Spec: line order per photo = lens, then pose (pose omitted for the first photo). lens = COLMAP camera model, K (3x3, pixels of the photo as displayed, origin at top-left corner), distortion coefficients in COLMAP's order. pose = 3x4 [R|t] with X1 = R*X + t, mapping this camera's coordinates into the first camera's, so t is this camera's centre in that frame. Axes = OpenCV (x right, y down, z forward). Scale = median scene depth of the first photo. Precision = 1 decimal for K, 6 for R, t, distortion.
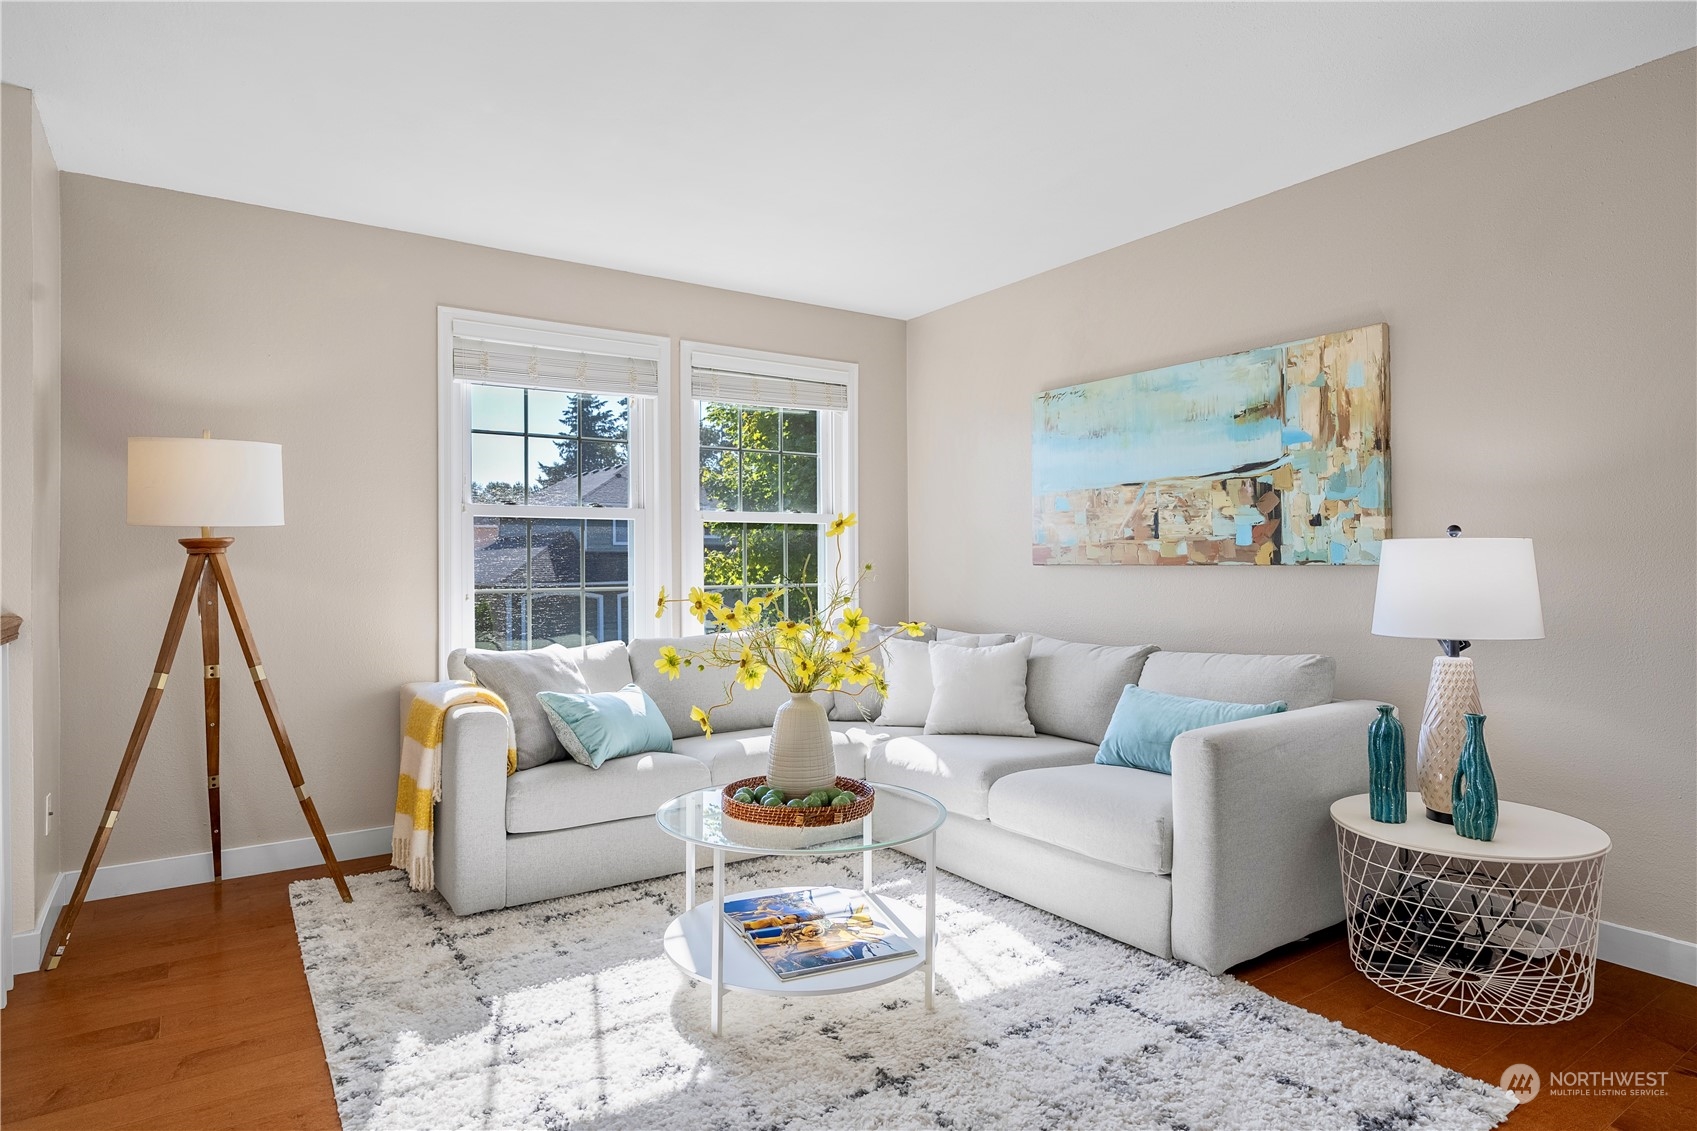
lens RADIAL K [[966.4, 0, 849.4], [0, 966.4, 556.3], [0, 0, 1]] dist [-0.002961, 0.004074]
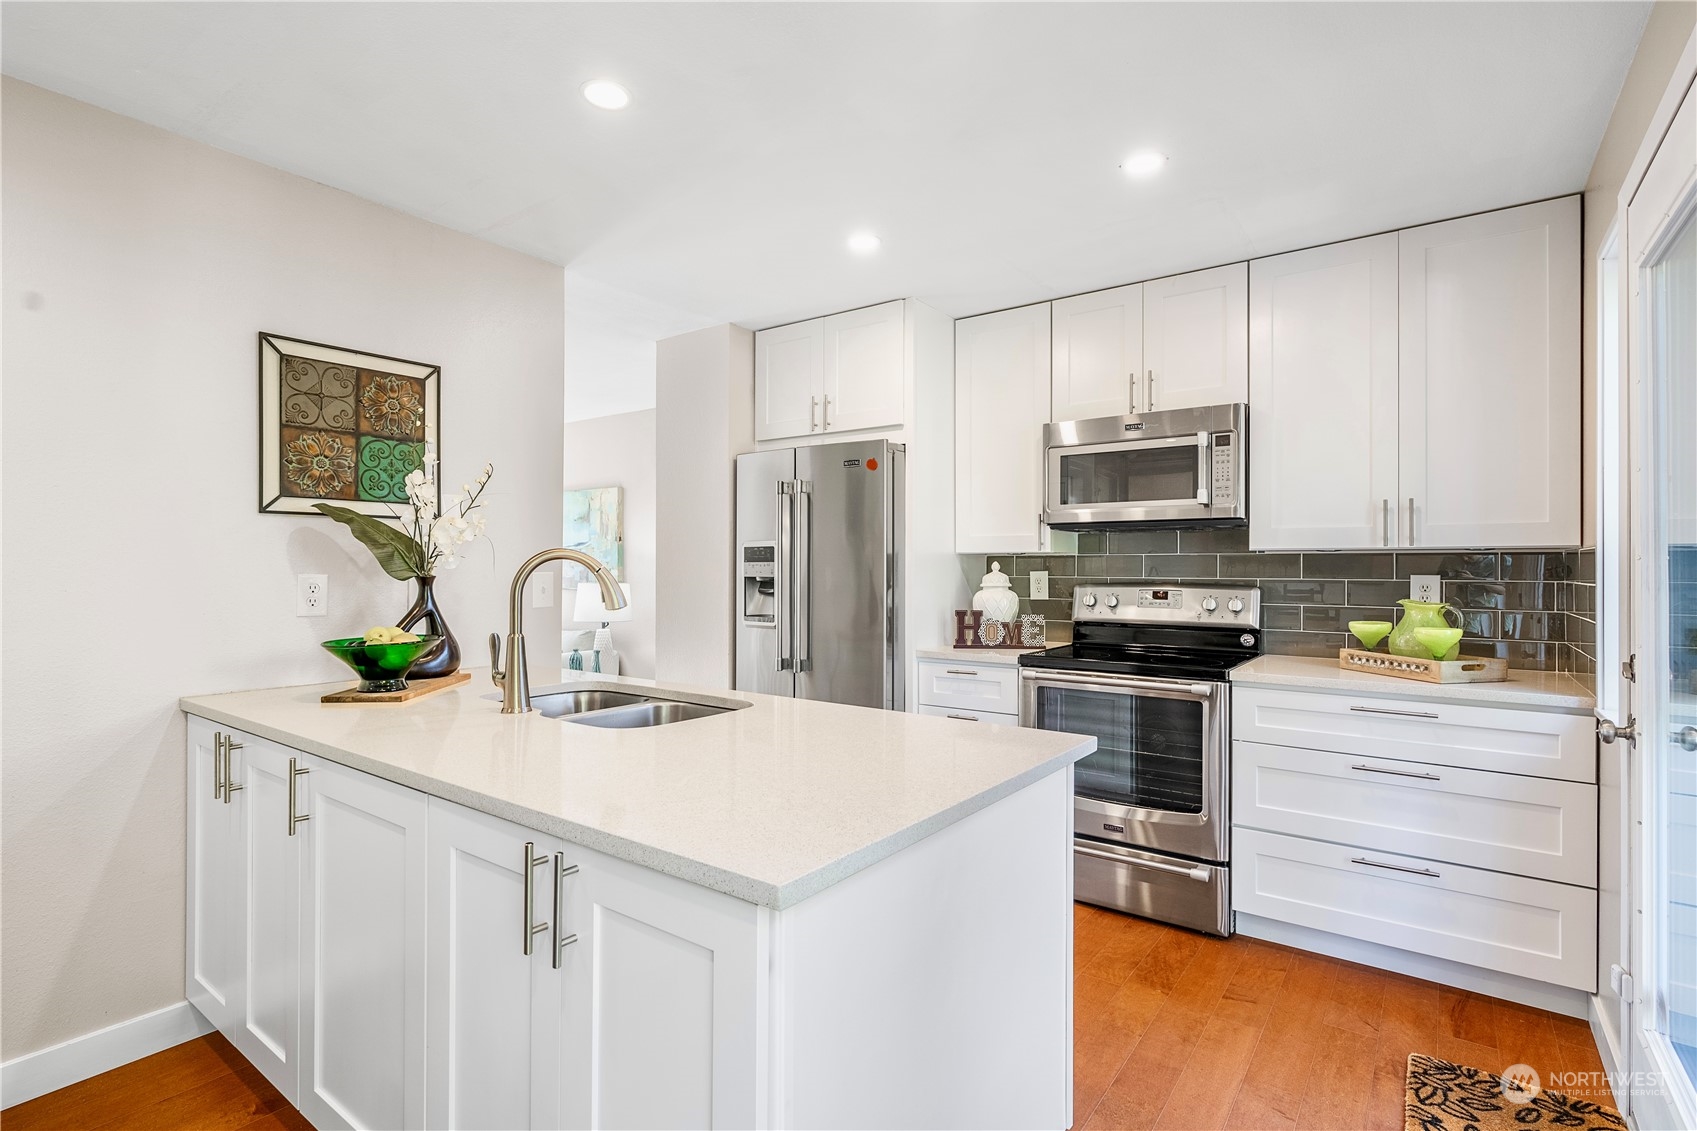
lens RADIAL K [[817.5, 0, 854.6], [0, 817.5, 565.0], [0, 0, 1]] dist [-0.002450, 0.001372]
pose [[0.944513, 0.012364, 0.328242, 0.451490], [-0.013043, 0.999915, -0.000132, -0.061586], [-0.328216, -0.004157, 0.944594, -1.058211]]
